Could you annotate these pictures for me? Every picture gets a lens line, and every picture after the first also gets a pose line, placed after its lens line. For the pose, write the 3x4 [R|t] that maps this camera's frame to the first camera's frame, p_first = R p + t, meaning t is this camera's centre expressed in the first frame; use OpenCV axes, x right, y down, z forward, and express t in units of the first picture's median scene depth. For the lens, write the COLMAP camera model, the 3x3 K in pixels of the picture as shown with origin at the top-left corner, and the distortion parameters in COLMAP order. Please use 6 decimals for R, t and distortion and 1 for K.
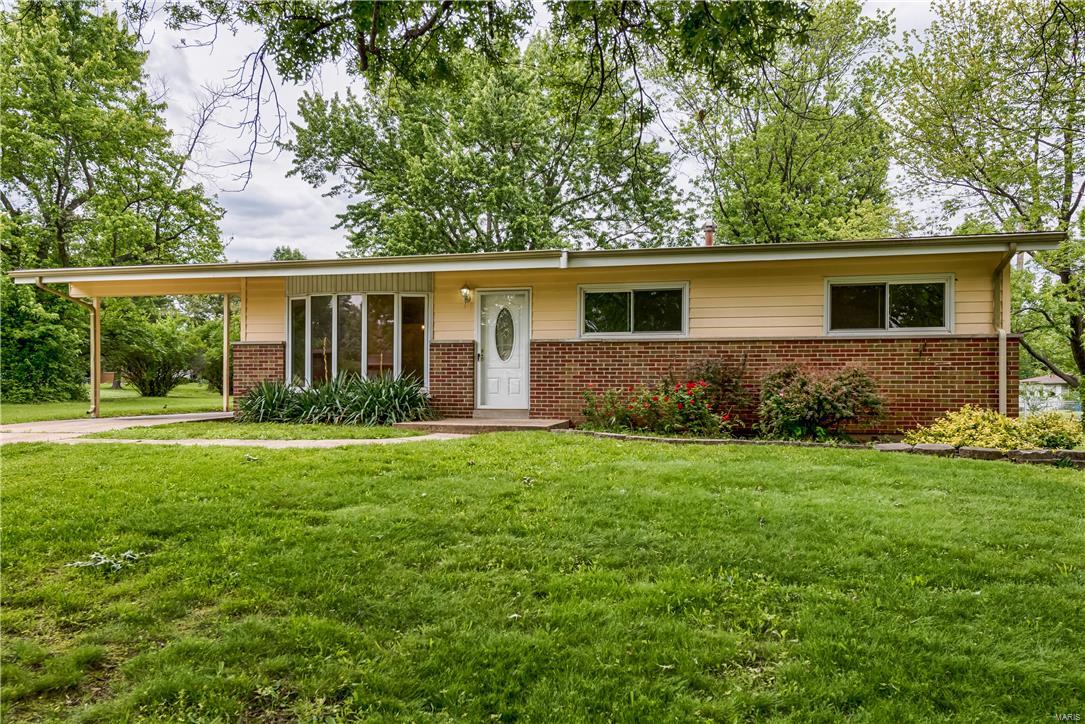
lens RADIAL K [[776.8, 0, 541.9], [0, 776.8, 365.5], [0, 0, 1]] dist [0.029740, -0.027398]
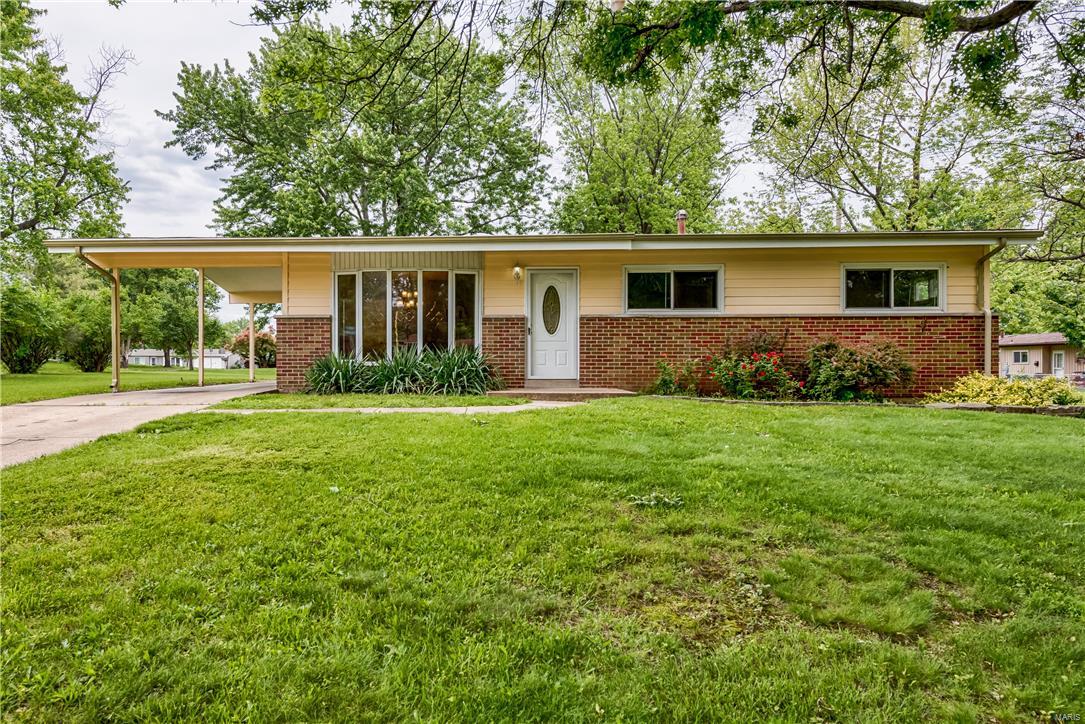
lens RADIAL K [[757.7, 0, 475.7], [0, 757.7, 350.4], [0, 0, 1]] dist [0.012290, 0.002803]
pose [[0.984212, -0.001090, 0.176988, -0.347477], [-0.000739, 0.999947, 0.010268, 0.005484], [-0.176990, -0.010237, 0.984159, -0.019903]]
